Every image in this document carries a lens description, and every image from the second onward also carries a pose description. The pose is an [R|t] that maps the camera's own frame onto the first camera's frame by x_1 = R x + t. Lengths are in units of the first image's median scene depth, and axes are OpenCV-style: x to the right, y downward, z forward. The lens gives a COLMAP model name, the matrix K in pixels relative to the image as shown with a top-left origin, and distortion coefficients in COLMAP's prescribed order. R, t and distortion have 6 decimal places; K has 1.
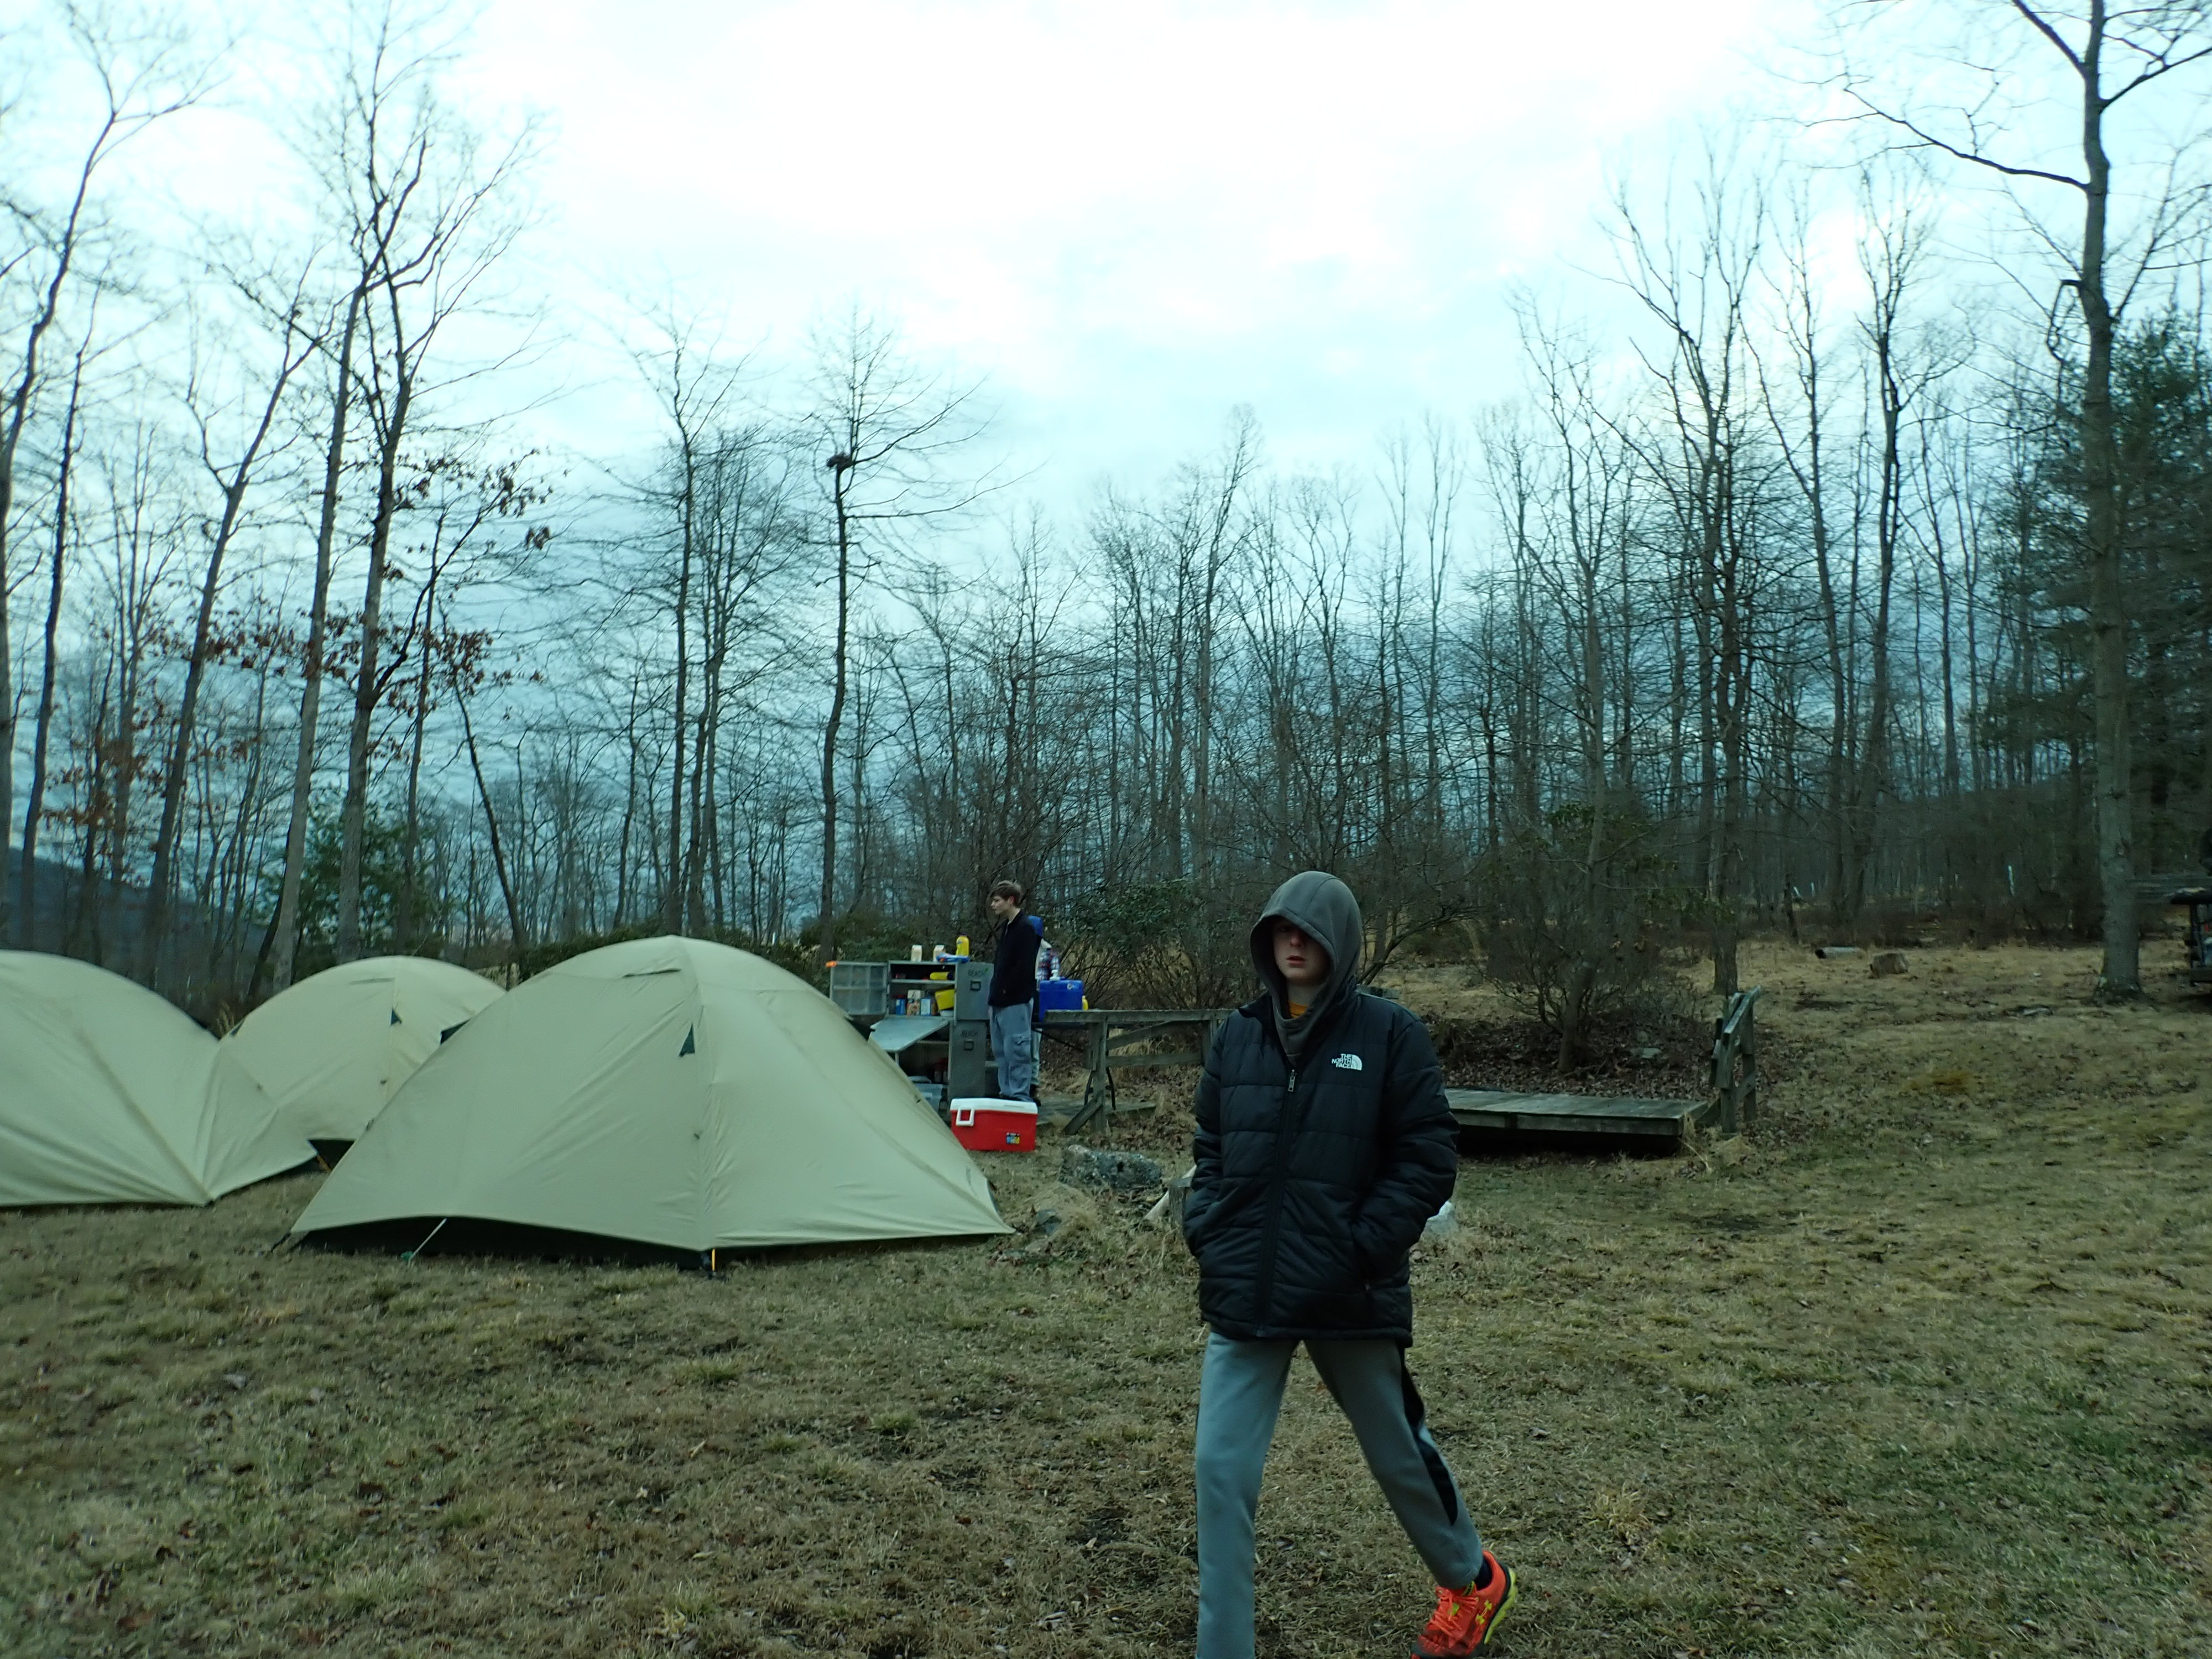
lens RADIAL K [[1558.8, 0, 1106.0], [0, 1558.8, 829.5], [0, 0, 1]] dist [-0.005123, -0.005716]
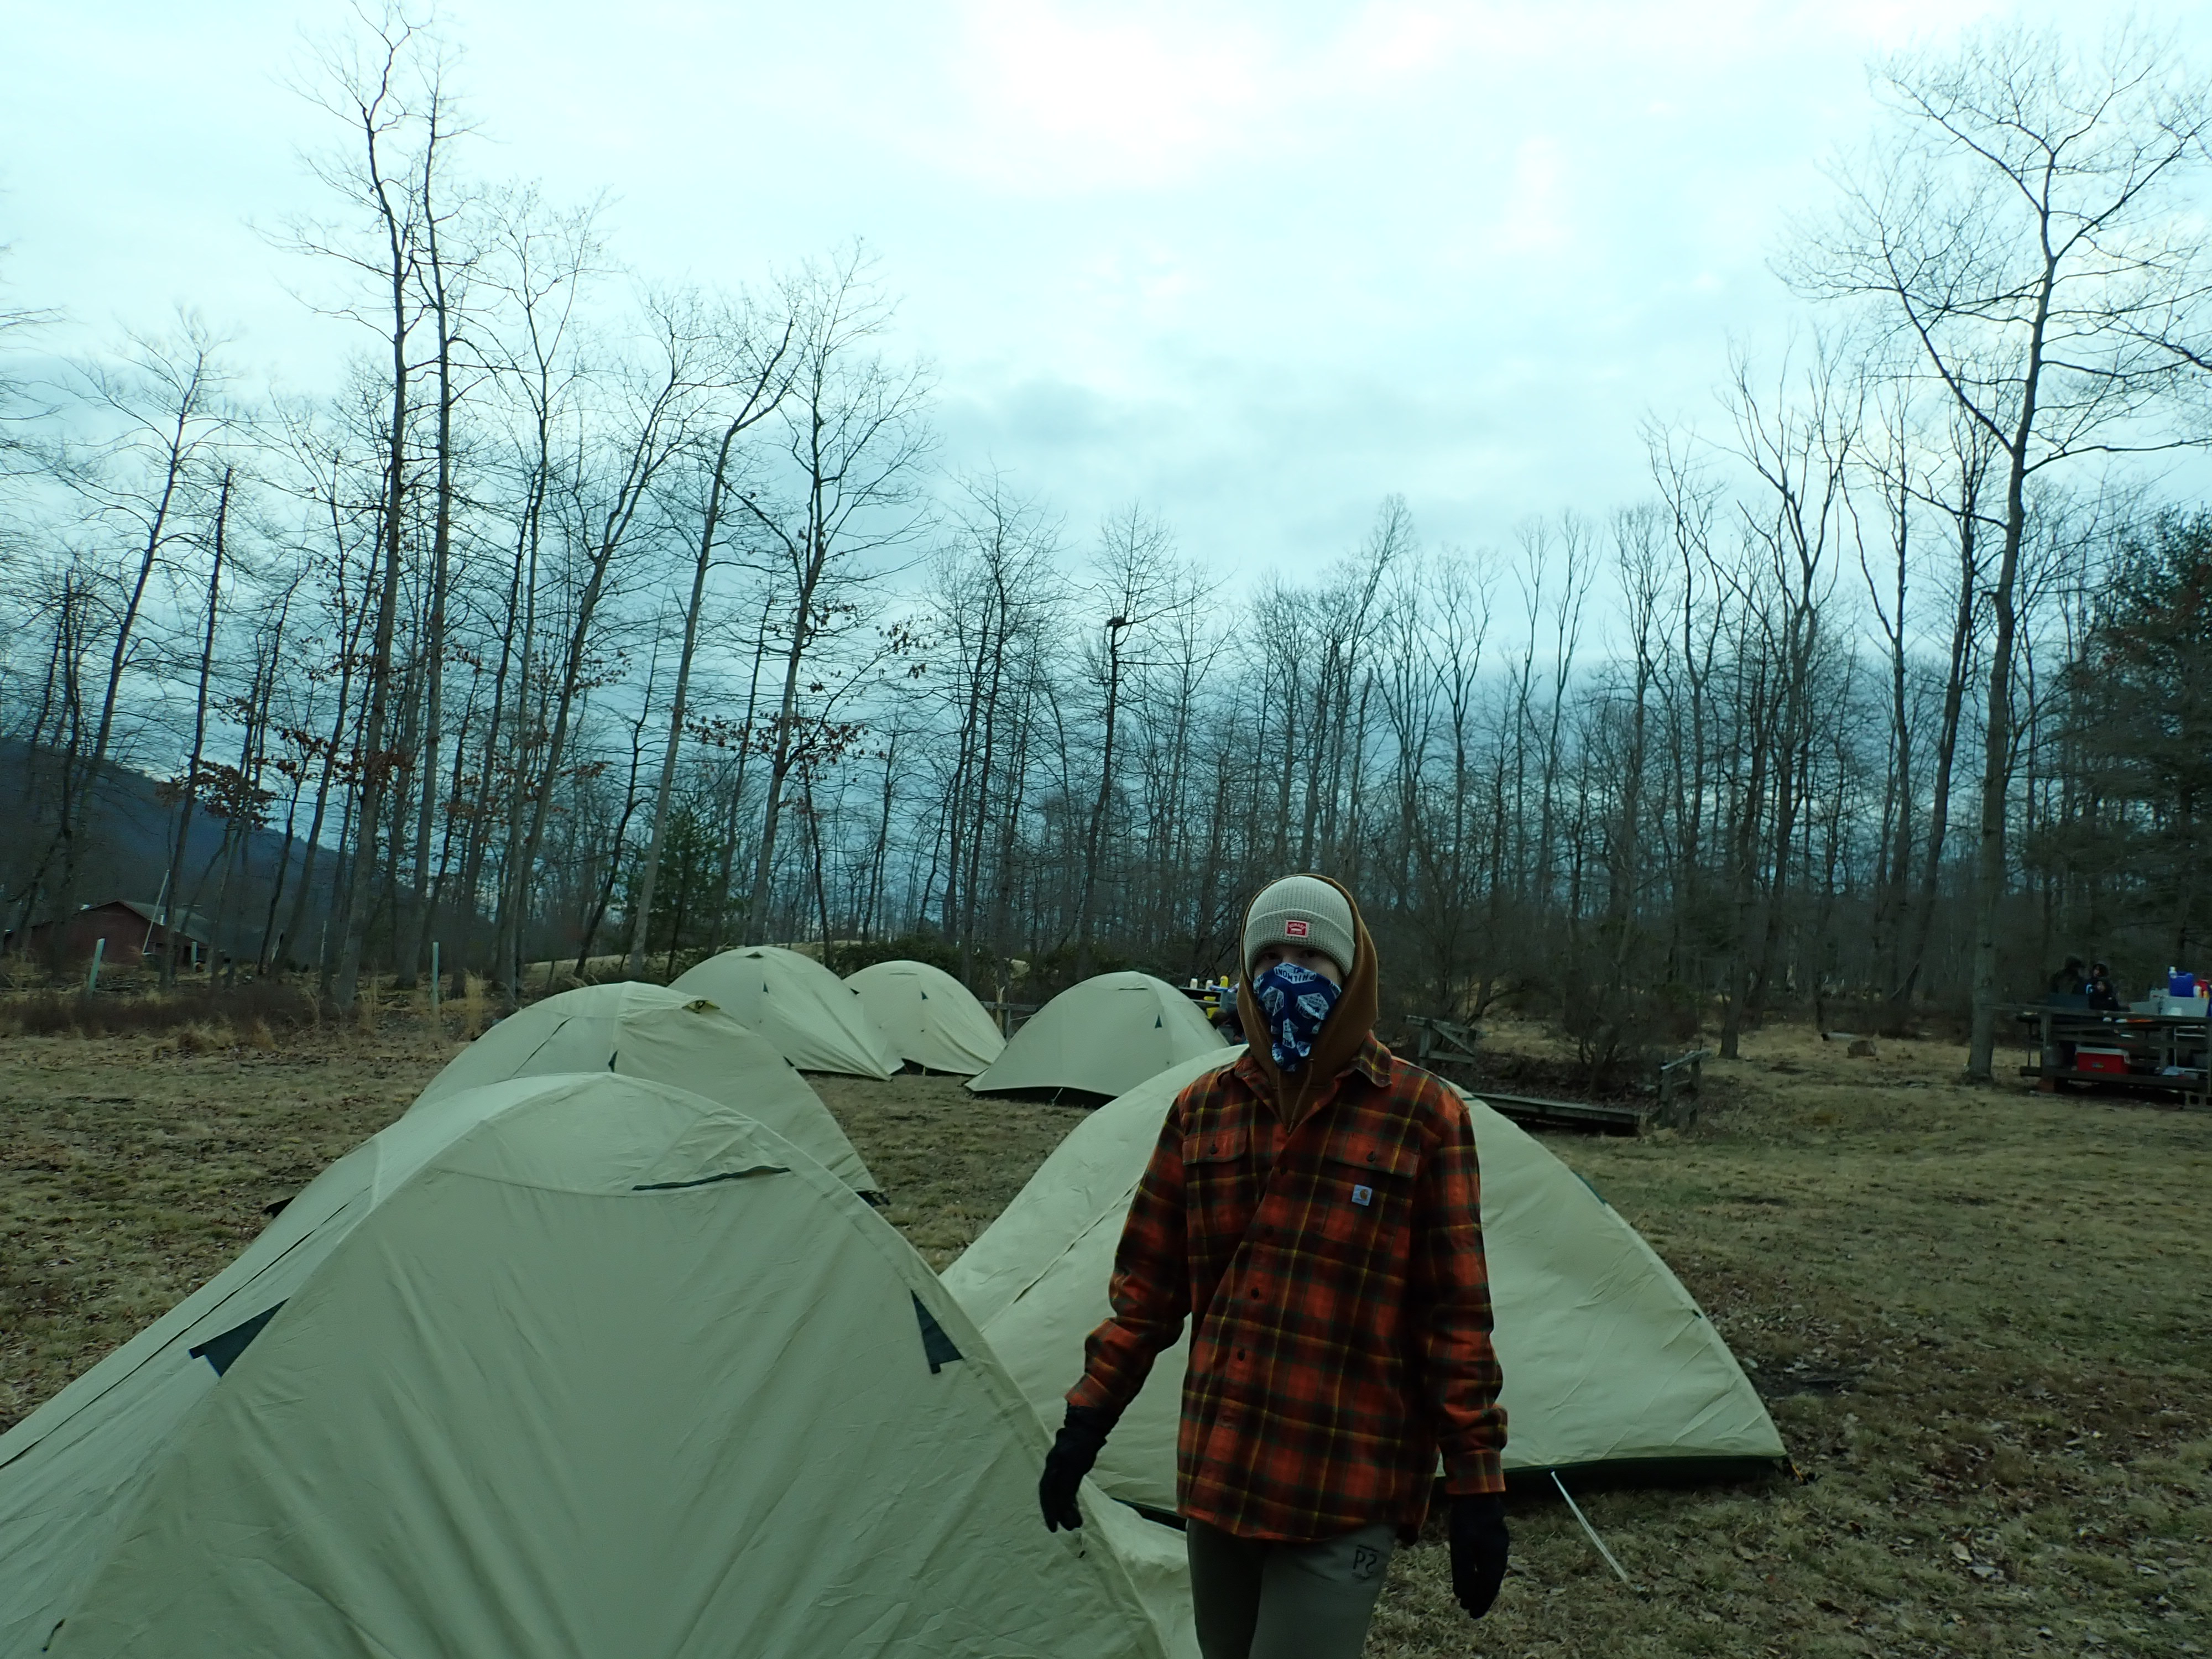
lens RADIAL K [[1558.8, 0, 1106.0], [0, 1558.8, 829.5], [0, 0, 1]] dist [-0.005123, -0.005716]
pose [[0.994163, 0.079775, -0.072641, -0.029870], [-0.080755, 0.996677, -0.010652, -0.016420], [0.071550, 0.016456, 0.997301, -0.185373]]
